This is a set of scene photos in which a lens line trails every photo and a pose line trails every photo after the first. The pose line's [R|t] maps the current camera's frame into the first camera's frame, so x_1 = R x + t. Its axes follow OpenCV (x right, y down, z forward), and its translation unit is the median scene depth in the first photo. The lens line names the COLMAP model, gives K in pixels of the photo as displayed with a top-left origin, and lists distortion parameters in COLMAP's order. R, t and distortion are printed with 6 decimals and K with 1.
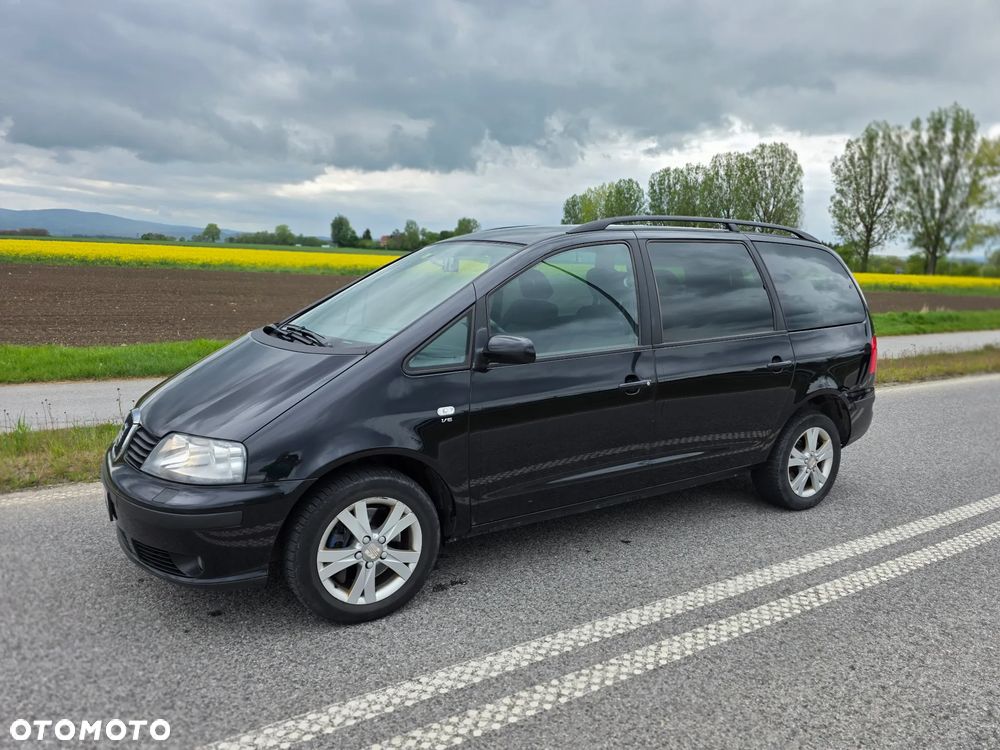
lens RADIAL K [[670.5, 0, 505.5], [0, 670.5, 376.0], [0, 0, 1]] dist [0.072400, -0.066648]
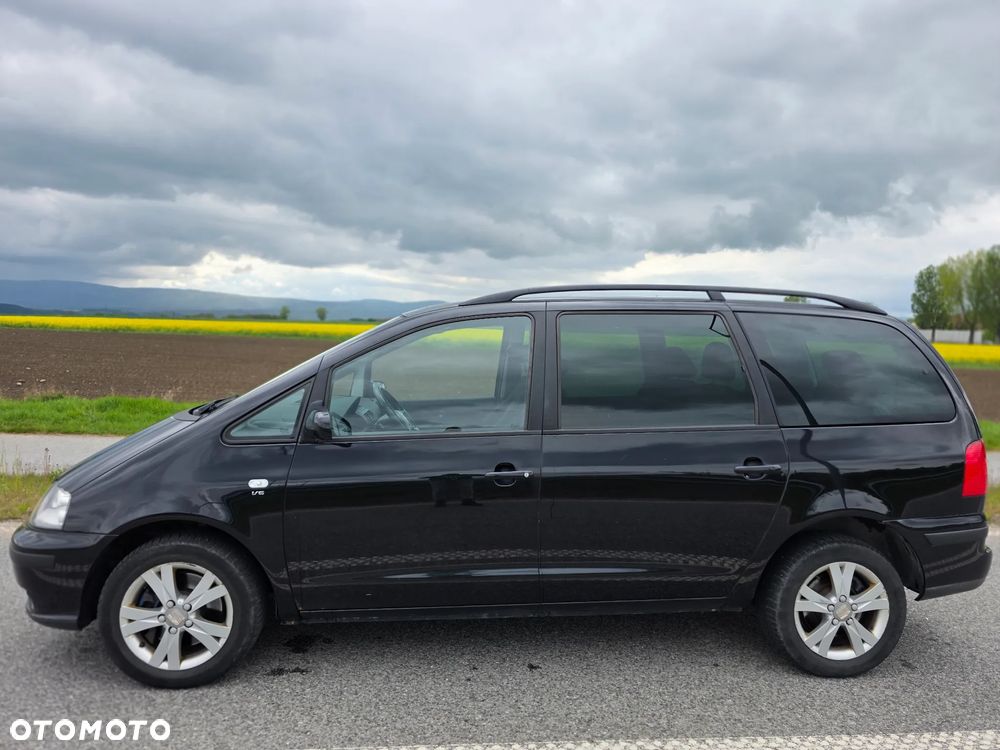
lens RADIAL K [[670.5, 0, 505.5], [0, 670.5, 376.0], [0, 0, 1]] dist [0.072400, -0.066648]
pose [[0.897574, 0.023717, -0.440226, 0.584018], [-0.075216, 0.992150, -0.099907, -0.028229], [0.434401, 0.122786, 0.892311, 0.220208]]
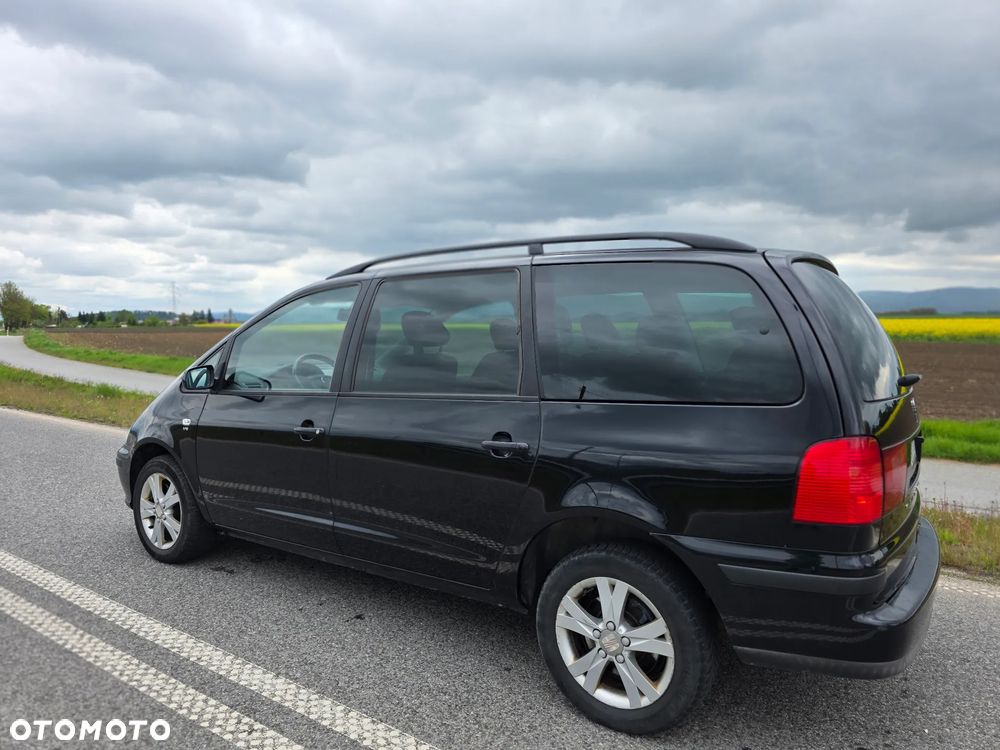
lens RADIAL K [[667.3, 0, 496.1], [0, 667.3, 376.7], [0, 0, 1]] dist [0.069733, -0.063247]
pose [[0.402313, 0.039060, -0.914669, 1.202197], [-0.140241, 0.989927, -0.019411, -0.084959], [0.904697, 0.136083, 0.403738, 0.873518]]
